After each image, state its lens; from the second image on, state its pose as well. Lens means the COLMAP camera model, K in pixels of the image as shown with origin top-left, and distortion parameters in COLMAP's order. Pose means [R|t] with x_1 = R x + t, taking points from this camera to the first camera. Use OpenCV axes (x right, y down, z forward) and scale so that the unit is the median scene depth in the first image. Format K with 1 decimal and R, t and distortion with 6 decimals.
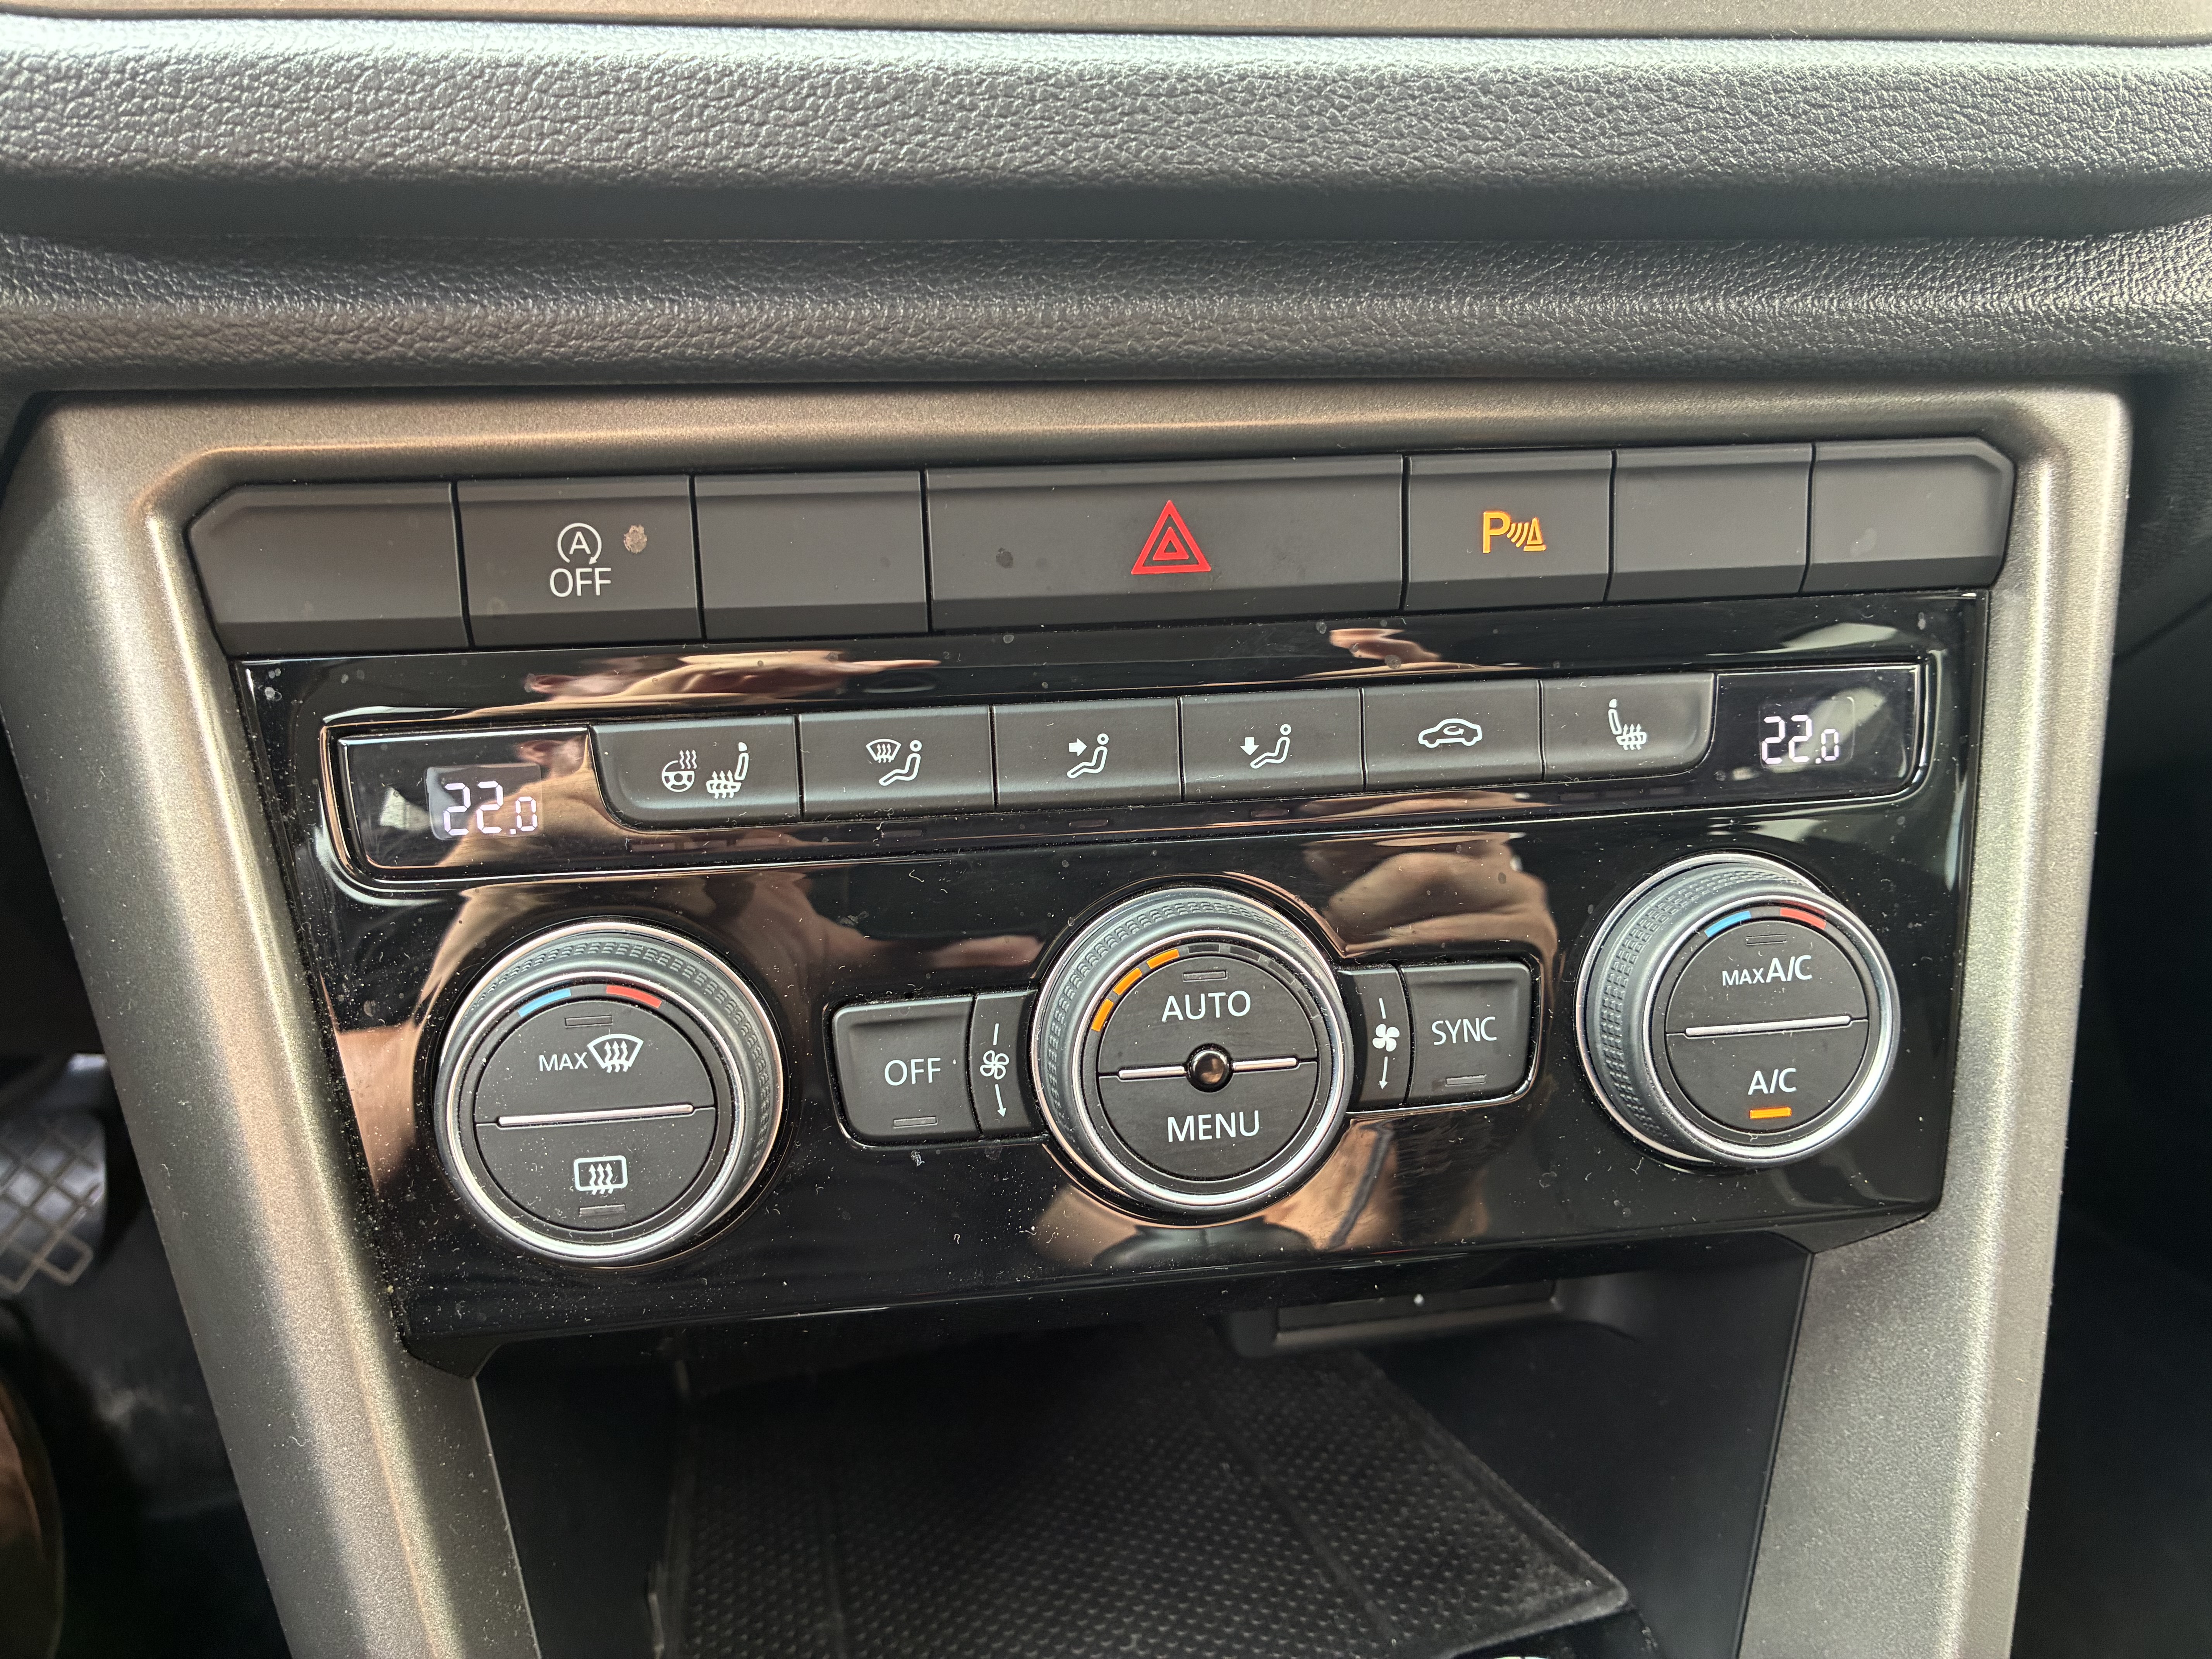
lens RADIAL K [[1656.9, 0, 1160.5], [0, 1656.9, 800.4], [0, 0, 1]] dist [0.067799, -0.101727]
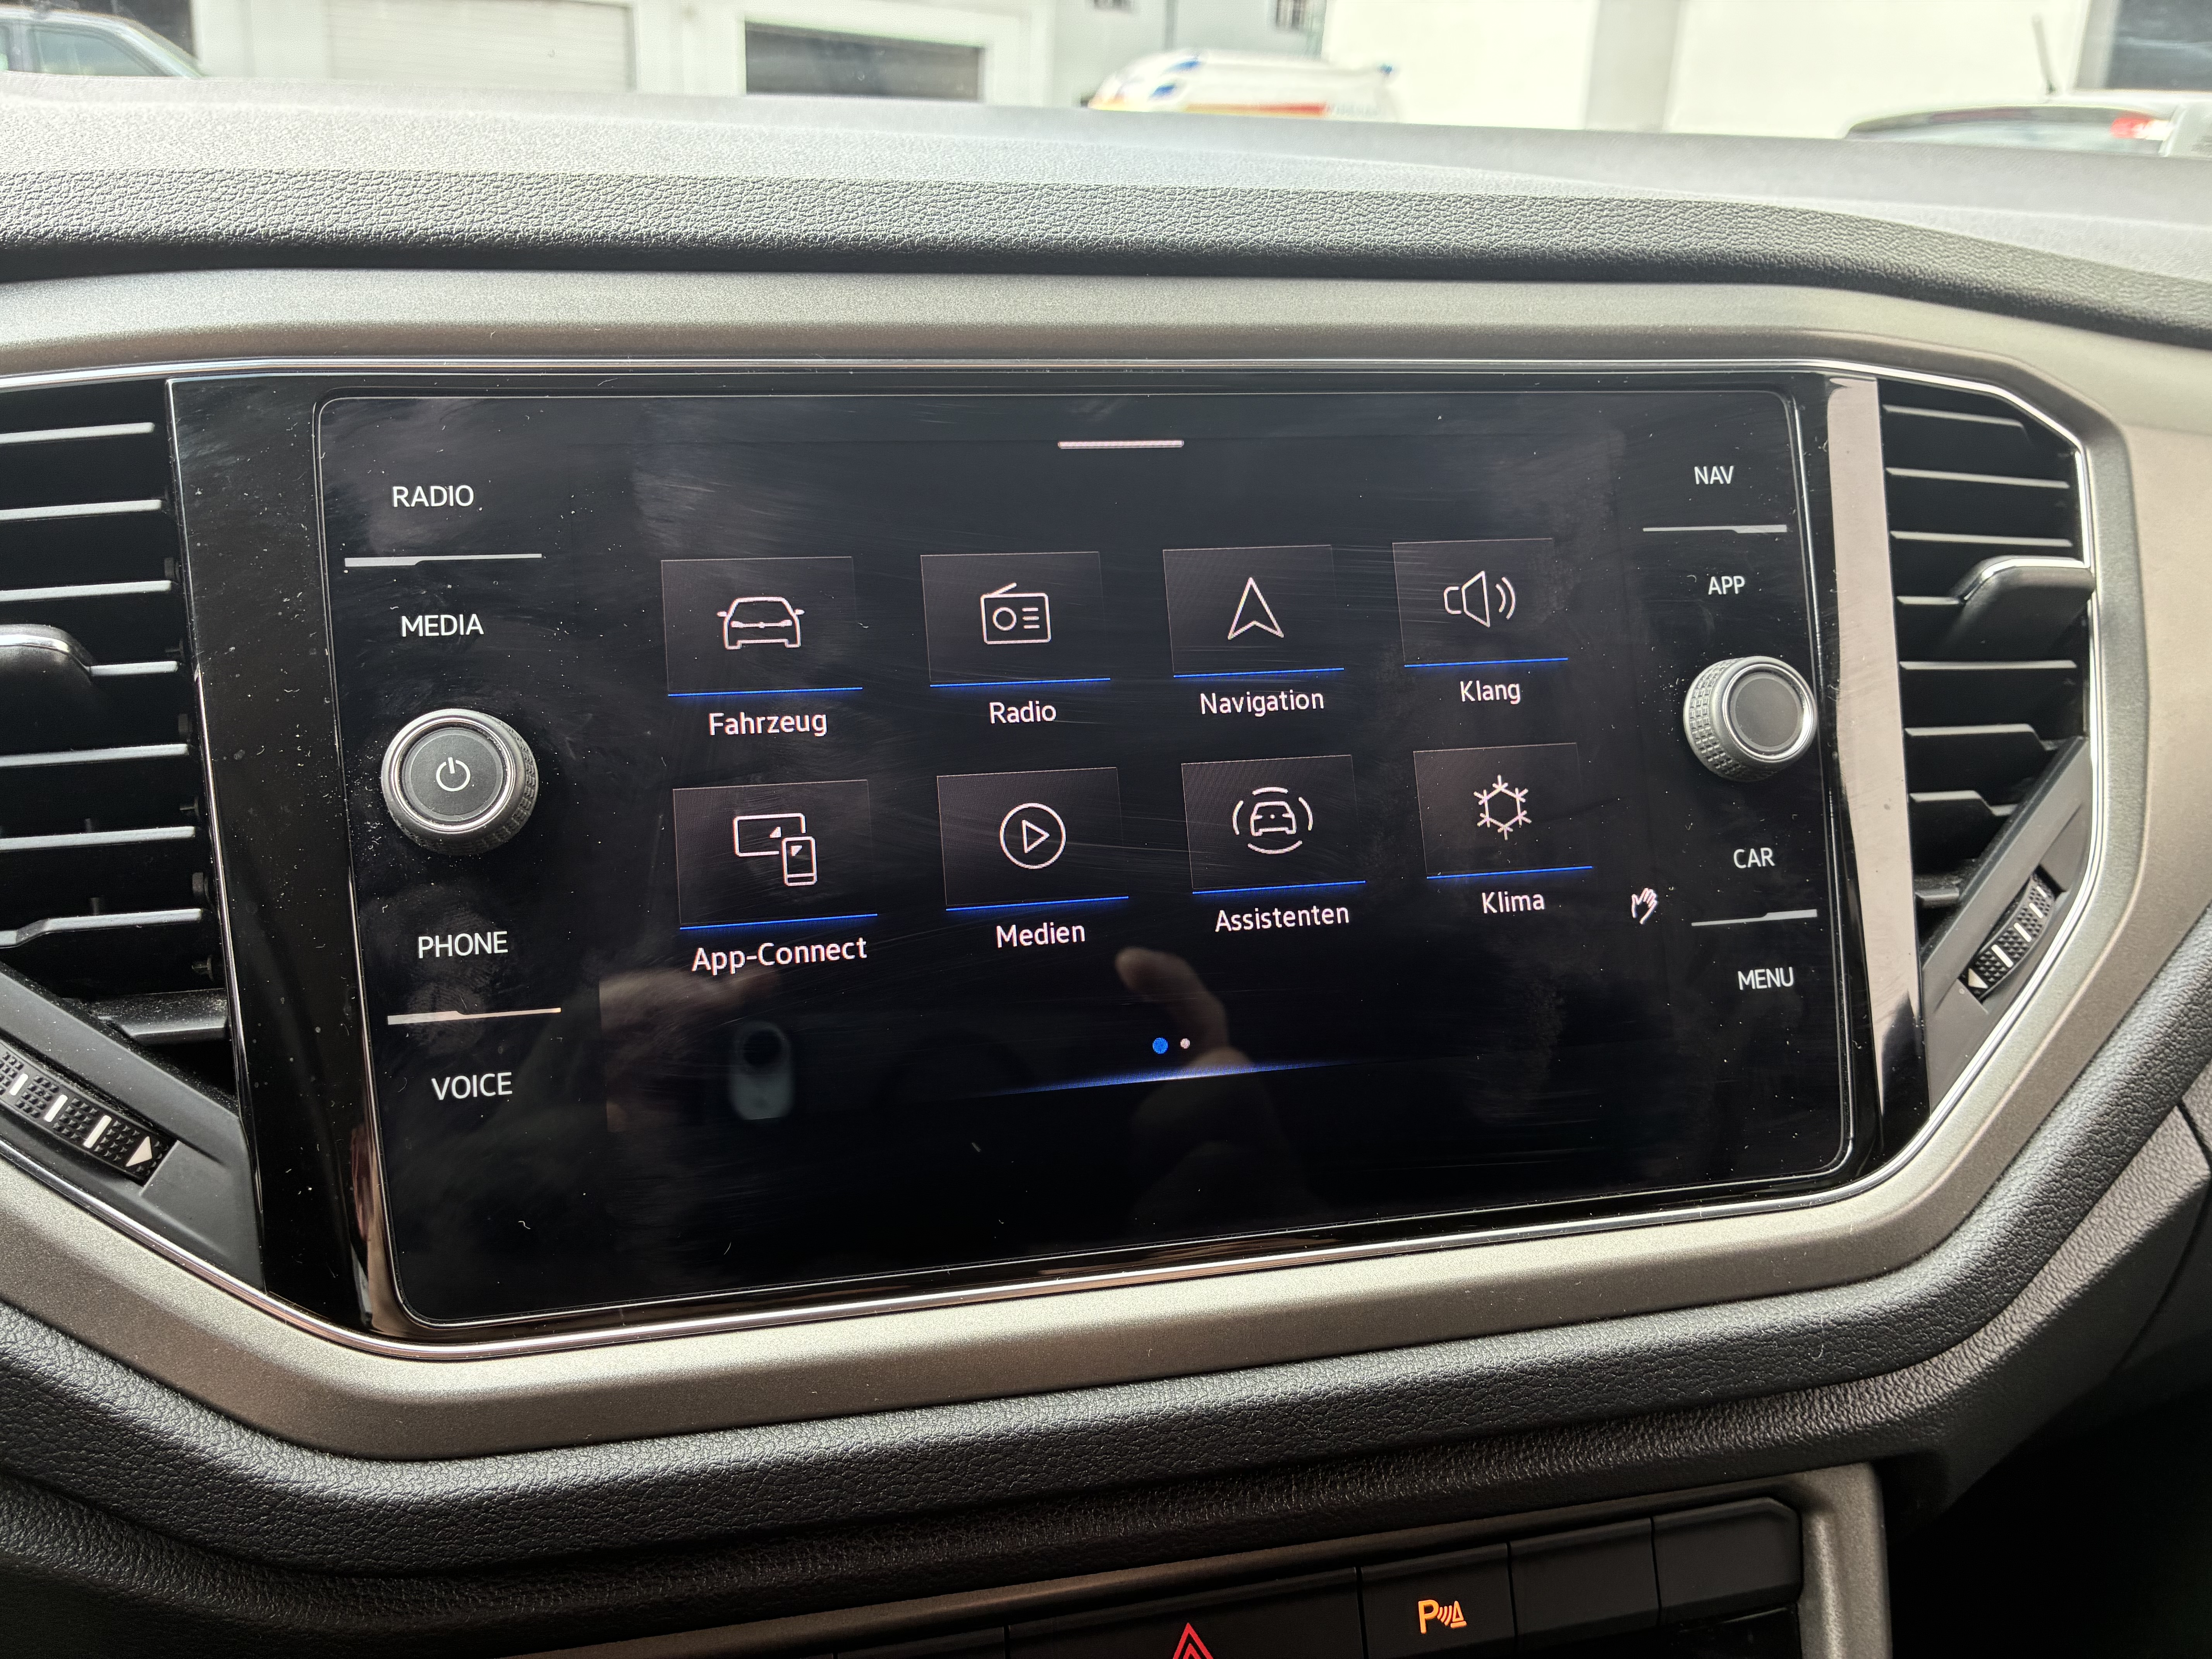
lens RADIAL K [[1656.9, 0, 1114.0], [0, 1656.9, 834.4], [0, 0, 1]] dist [0.067799, -0.101727]
pose [[0.996557, -0.054339, 0.062628, -0.115411], [0.067273, 0.971425, -0.227612, -0.553945], [-0.048470, 0.231041, 0.971736, -0.501916]]
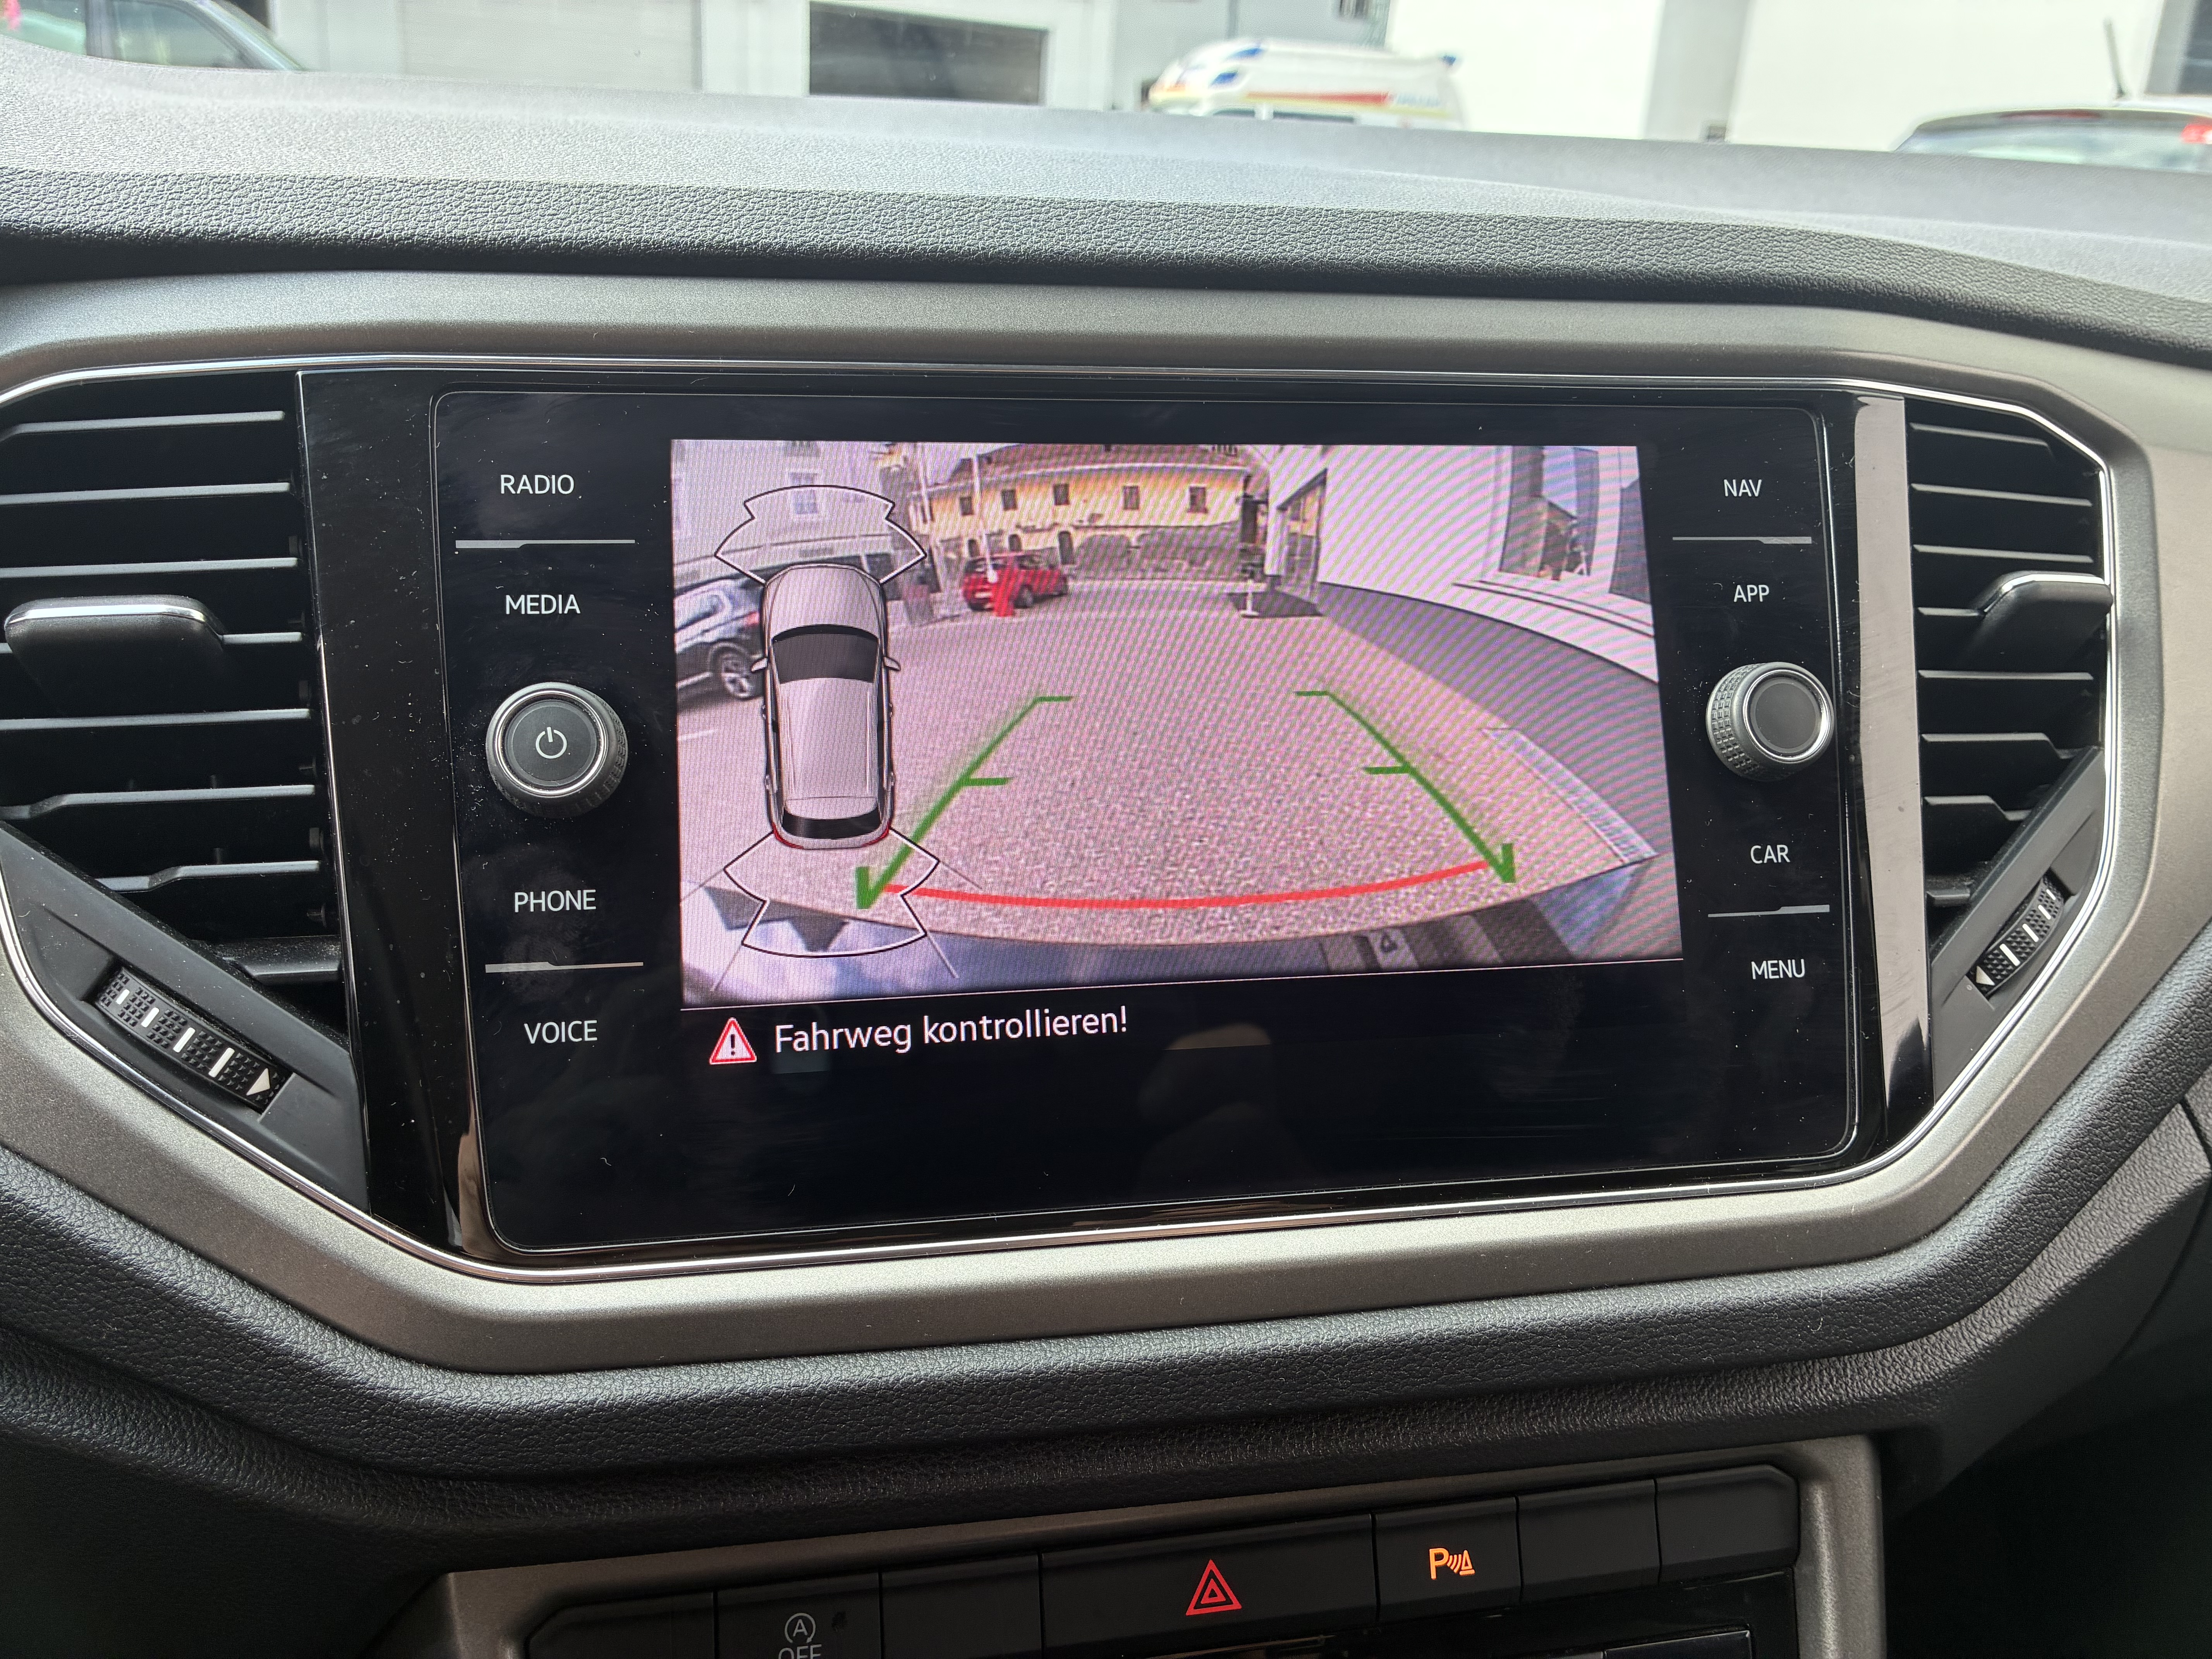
lens RADIAL K [[1656.9, 0, 1107.9], [0, 1656.9, 825.1], [0, 0, 1]] dist [0.067799, -0.101727]
pose [[0.999019, -0.027969, 0.034327, -0.126603], [0.035019, 0.973504, -0.225973, -0.528366], [-0.027098, 0.226954, 0.973529, -0.590295]]
